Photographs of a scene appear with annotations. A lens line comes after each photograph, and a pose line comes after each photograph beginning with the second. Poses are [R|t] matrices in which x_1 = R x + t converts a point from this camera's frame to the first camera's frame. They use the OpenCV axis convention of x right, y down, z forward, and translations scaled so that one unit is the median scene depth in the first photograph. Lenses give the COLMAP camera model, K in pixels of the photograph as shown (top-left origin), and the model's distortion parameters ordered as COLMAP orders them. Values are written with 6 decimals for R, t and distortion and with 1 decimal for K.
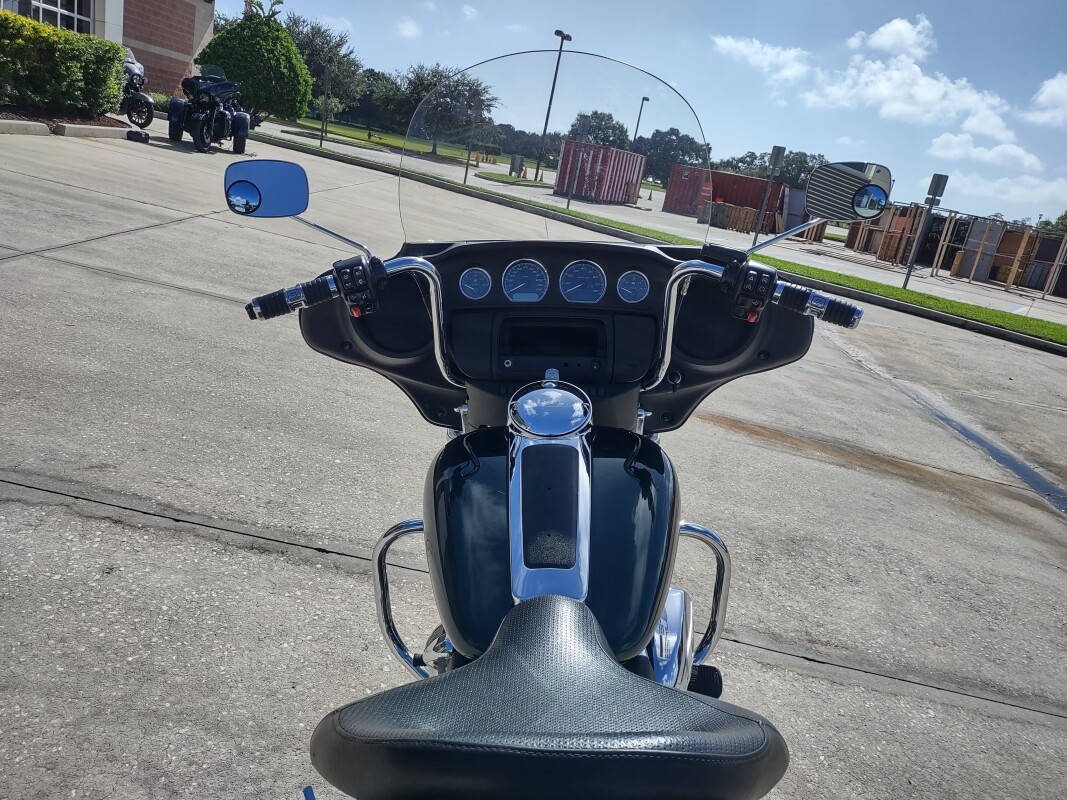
lens RADIAL K [[793.2, 0, 538.4], [0, 793.2, 399.5], [0, 0, 1]] dist [0.029009, -0.036300]
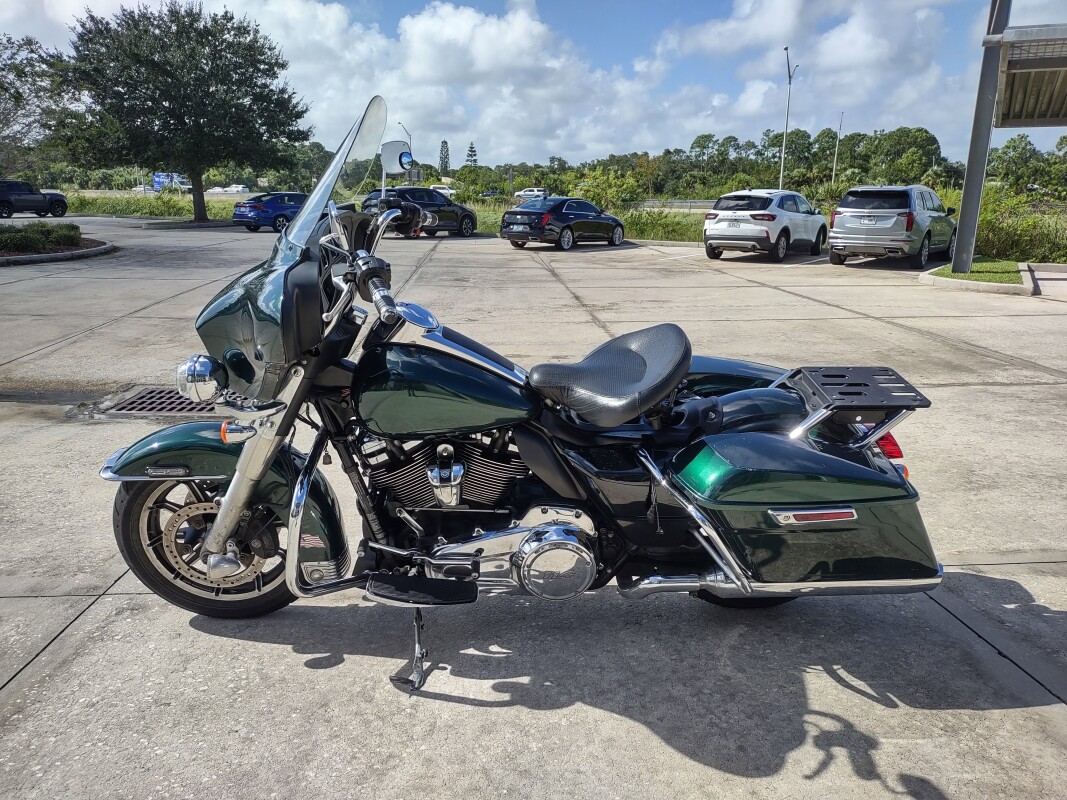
lens RADIAL K [[793.2, 0, 534.4], [0, 793.2, 407.1], [0, 0, 1]] dist [0.029009, -0.036300]
pose [[-0.052879, -0.429123, 0.901697, -0.236768], [0.267866, 0.863773, 0.426784, -0.069521], [-0.962004, 0.264101, 0.069272, 0.107485]]
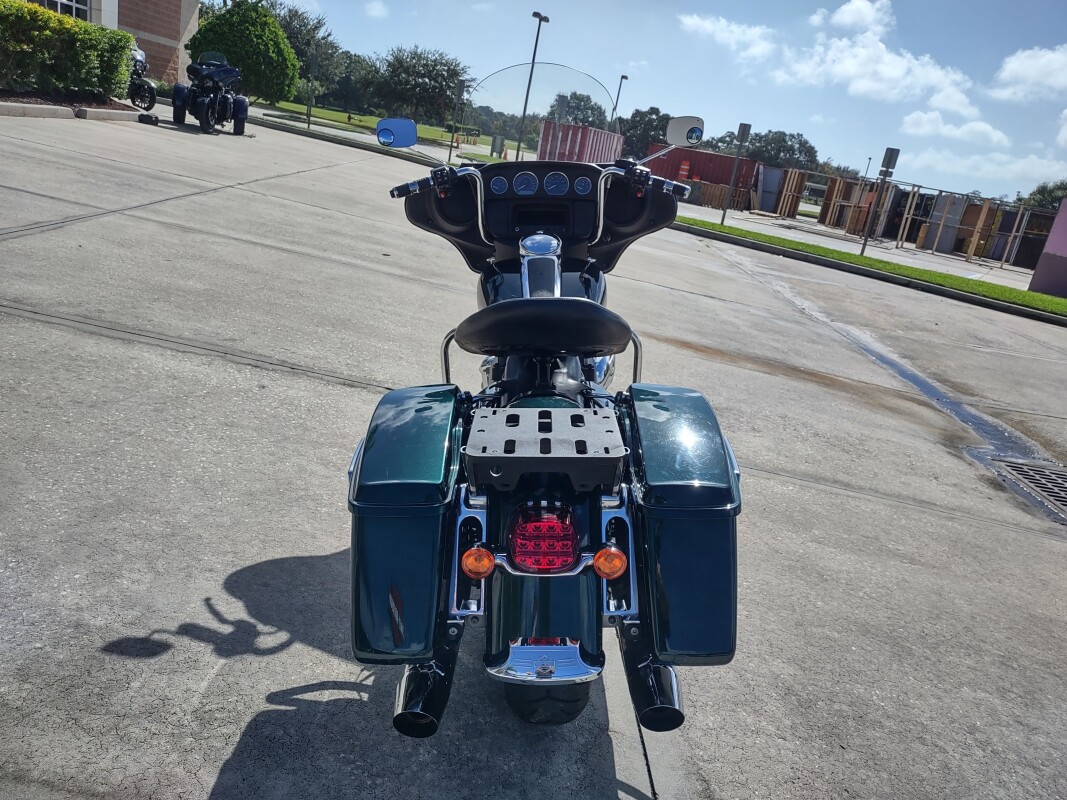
lens RADIAL K [[793.2, 0, 537.1], [0, 793.2, 400.9], [0, 0, 1]] dist [0.029009, -0.036300]
pose [[0.999675, -0.016794, 0.019174, -0.005850], [0.016360, 0.999612, 0.022552, 0.055320], [-0.019546, -0.022231, 0.999562, -0.152898]]
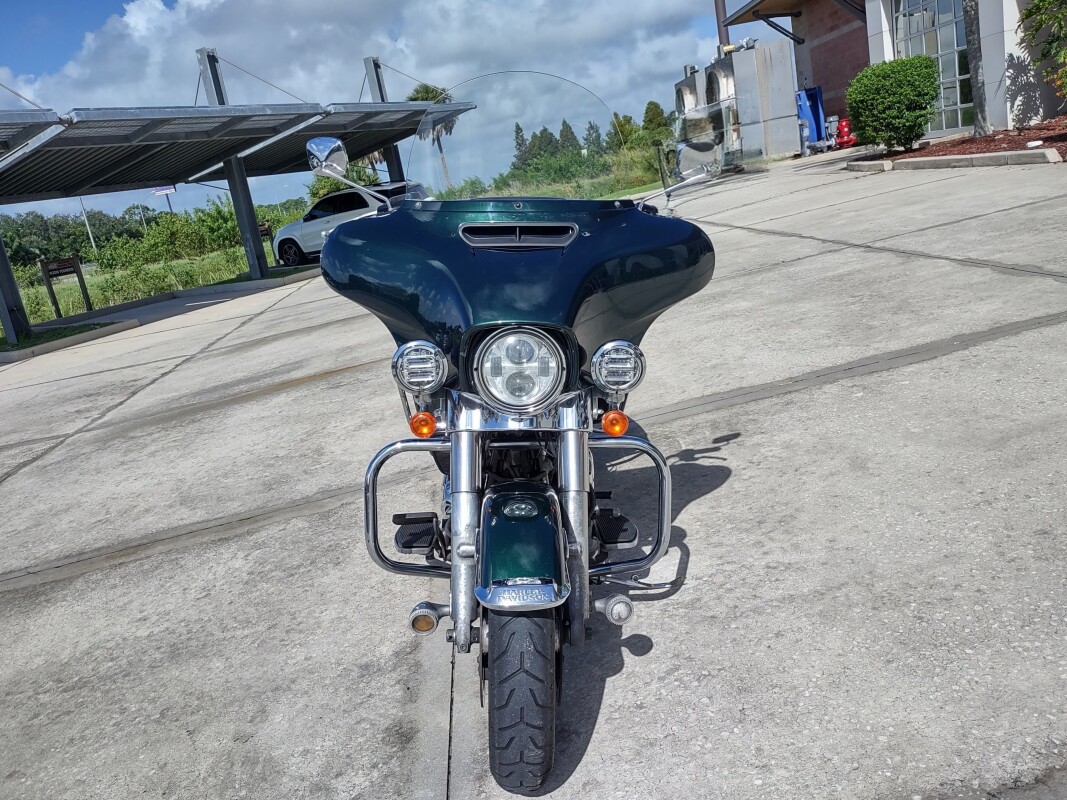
lens RADIAL K [[860.2, 0, 531.7], [0, 860.2, 403.1], [0, 0, 1]] dist [0.028545, -0.039564]
pose [[-0.998401, 0.004770, -0.056330, 0.013731], [-0.024533, 0.861150, 0.507758, -0.106934], [0.050931, 0.508328, -0.859656, 0.405685]]
